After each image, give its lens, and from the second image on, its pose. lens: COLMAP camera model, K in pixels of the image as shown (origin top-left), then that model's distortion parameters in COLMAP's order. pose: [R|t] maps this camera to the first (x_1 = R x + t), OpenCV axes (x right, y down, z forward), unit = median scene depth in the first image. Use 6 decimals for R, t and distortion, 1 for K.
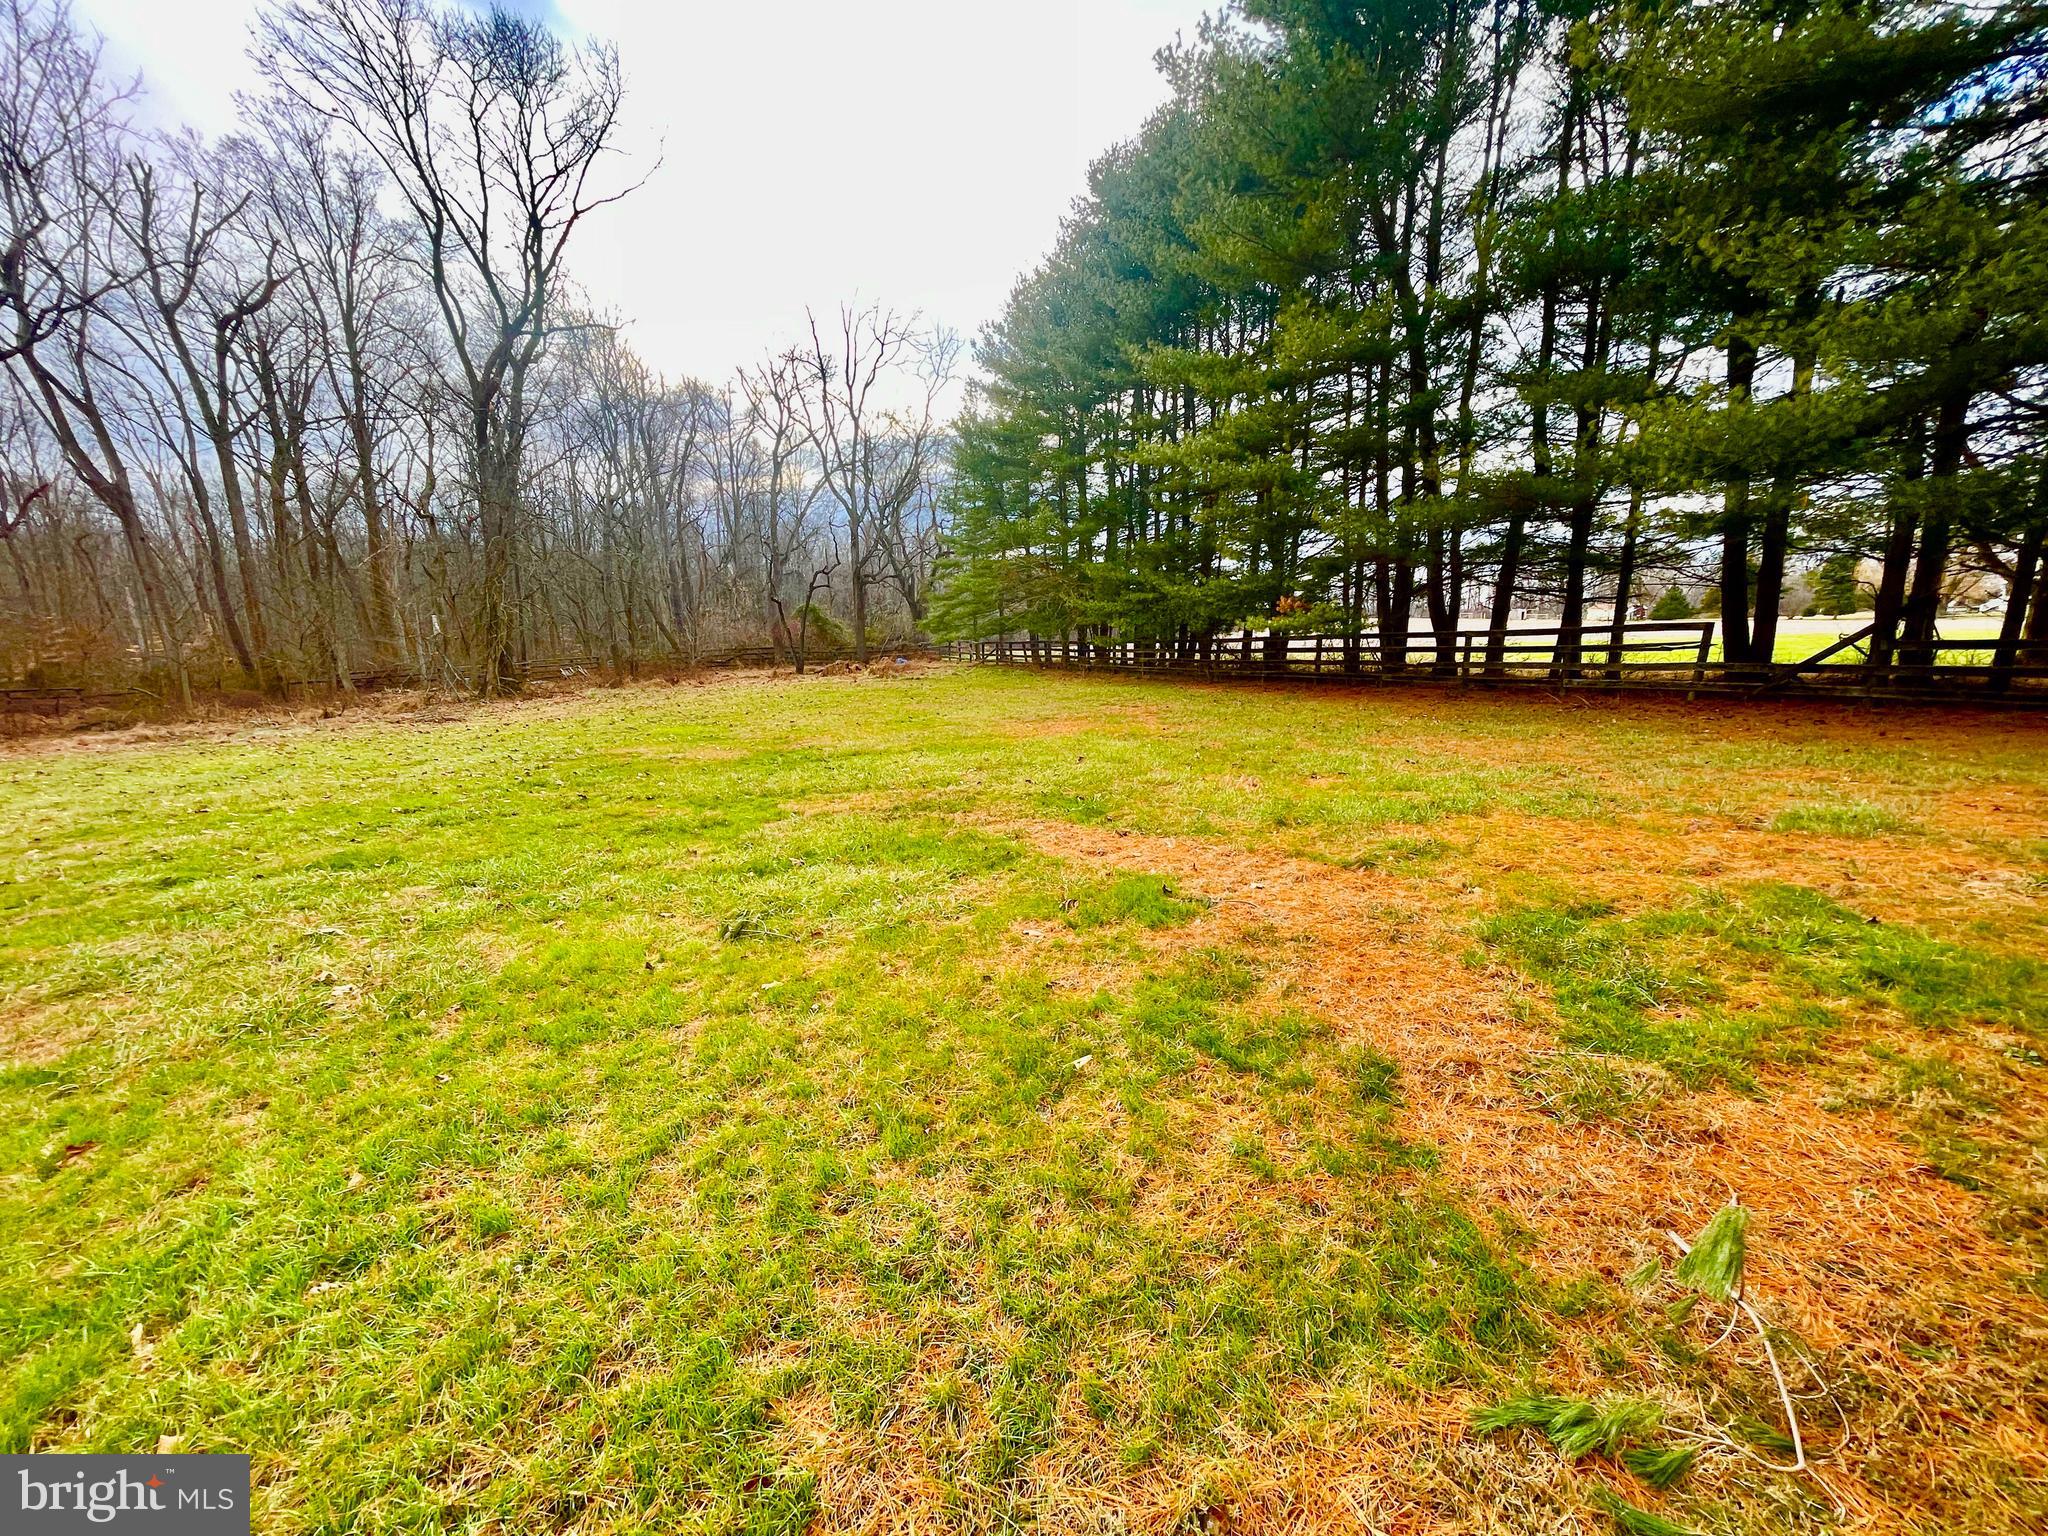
lens RADIAL K [[824.0, 0, 1021.3], [0, 824.0, 762.0], [0, 0, 1]] dist [0.000366, 0.000013]
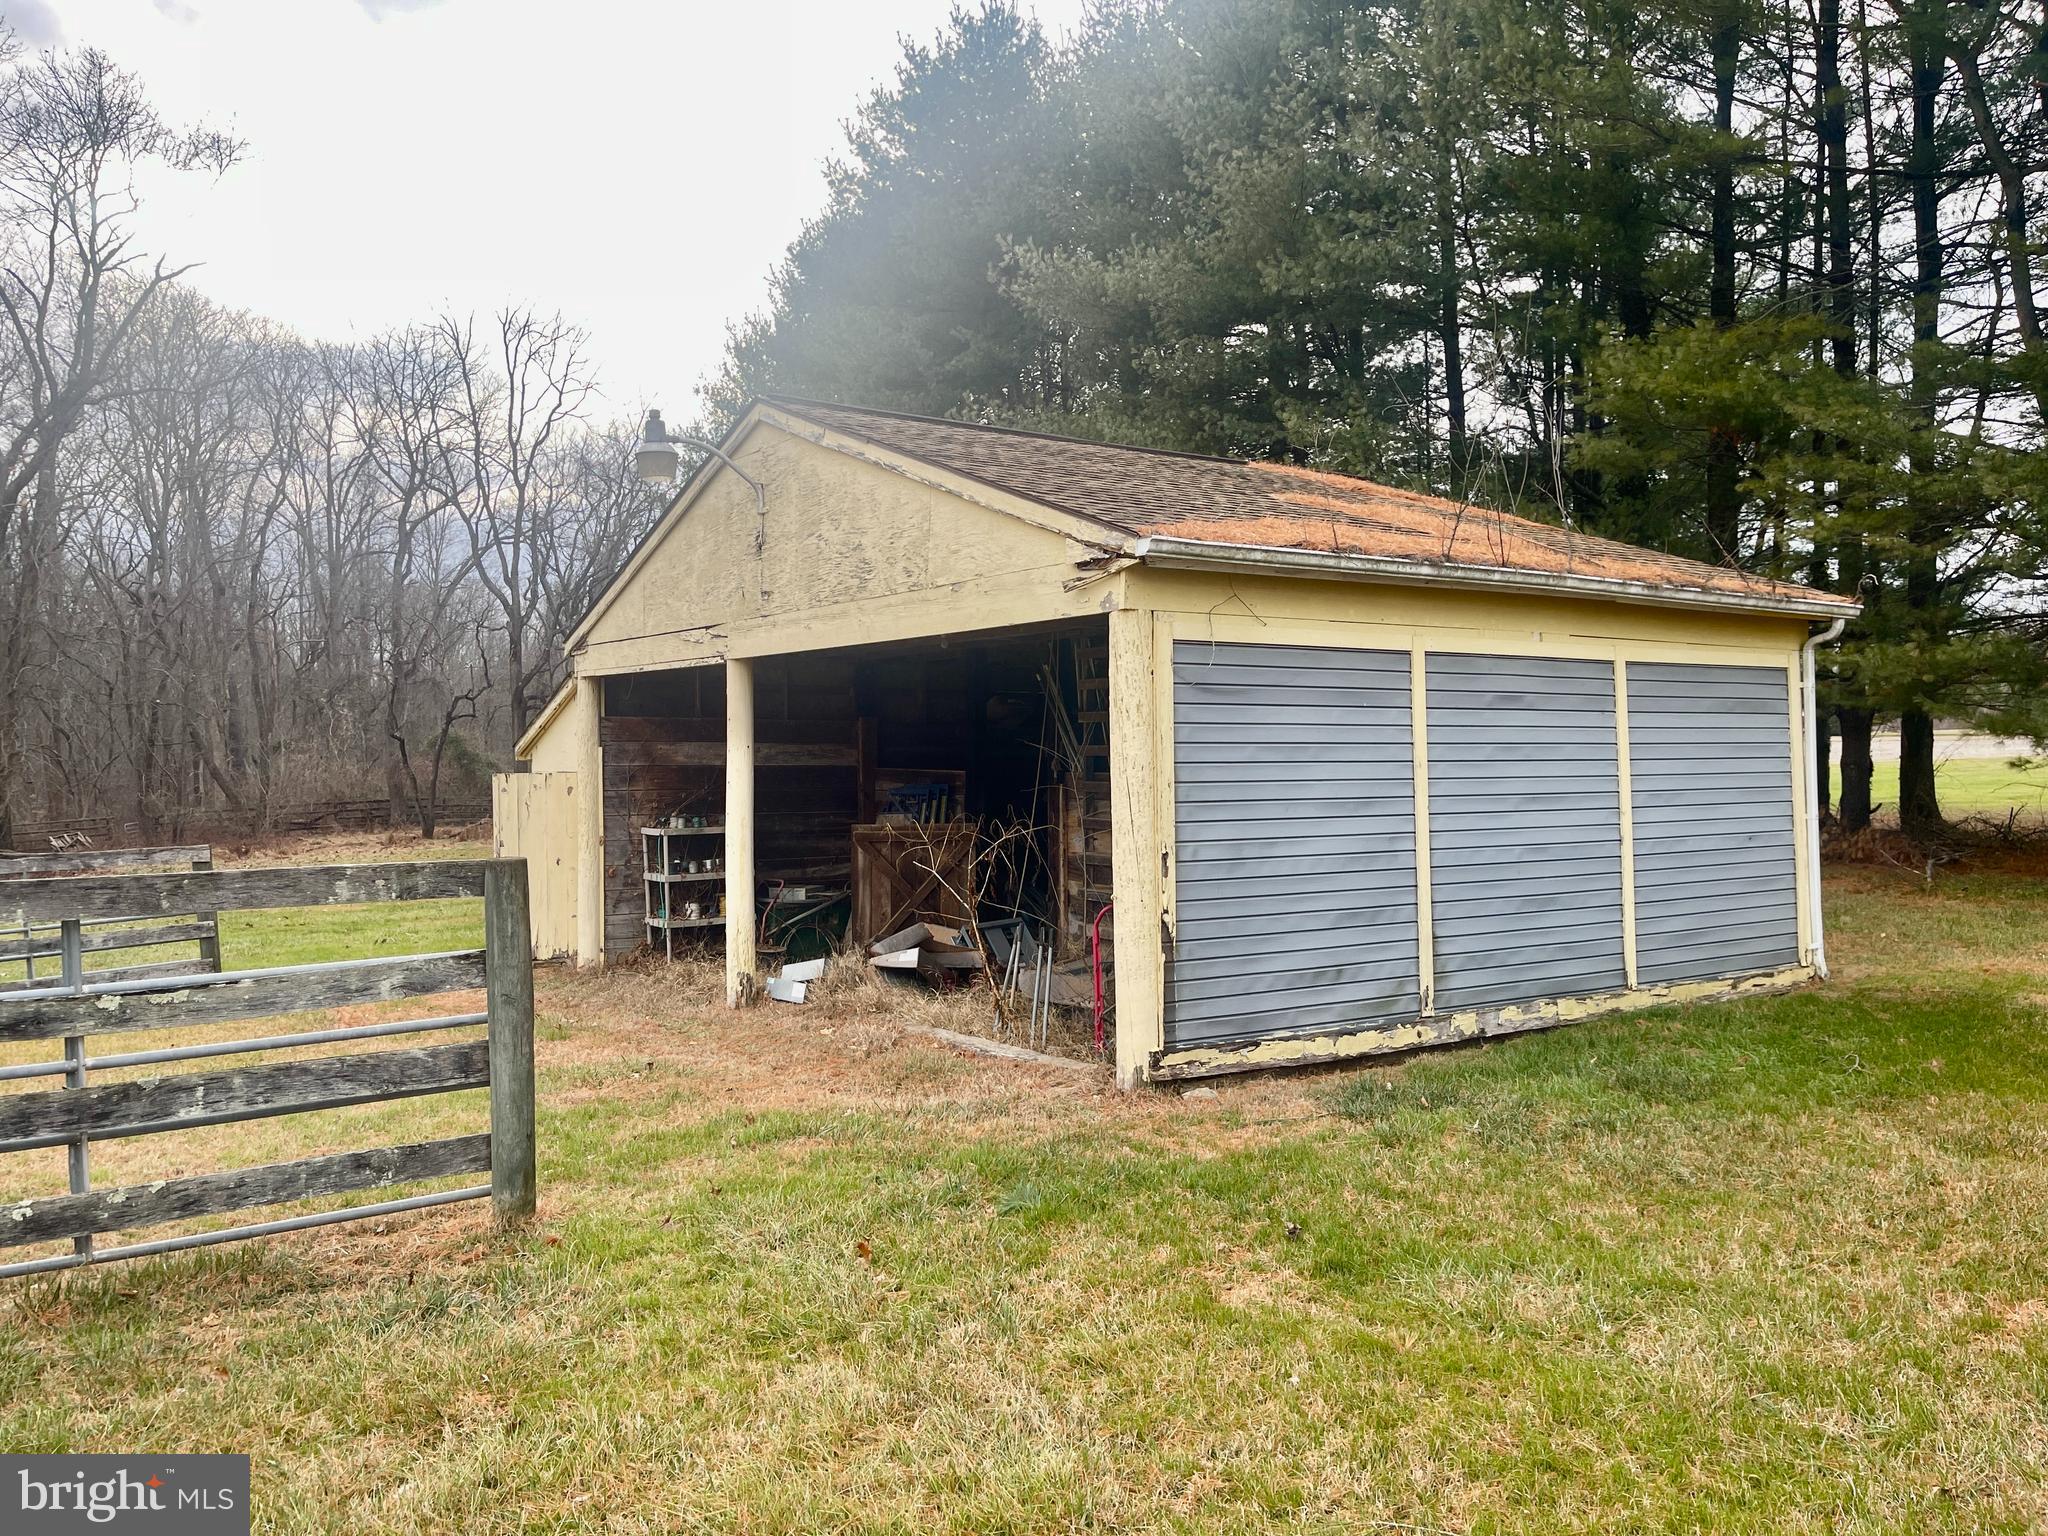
lens RADIAL K [[1485.8, 0, 1023.8], [0, 1485.8, 773.6], [0, 0, 1]] dist [0.007682, 0.002679]
pose [[0.992801, -0.005695, 0.119636, 0.076396], [0.023312, 0.988954, -0.146381, 0.032372], [-0.117481, 0.148116, 0.981967, -0.284545]]
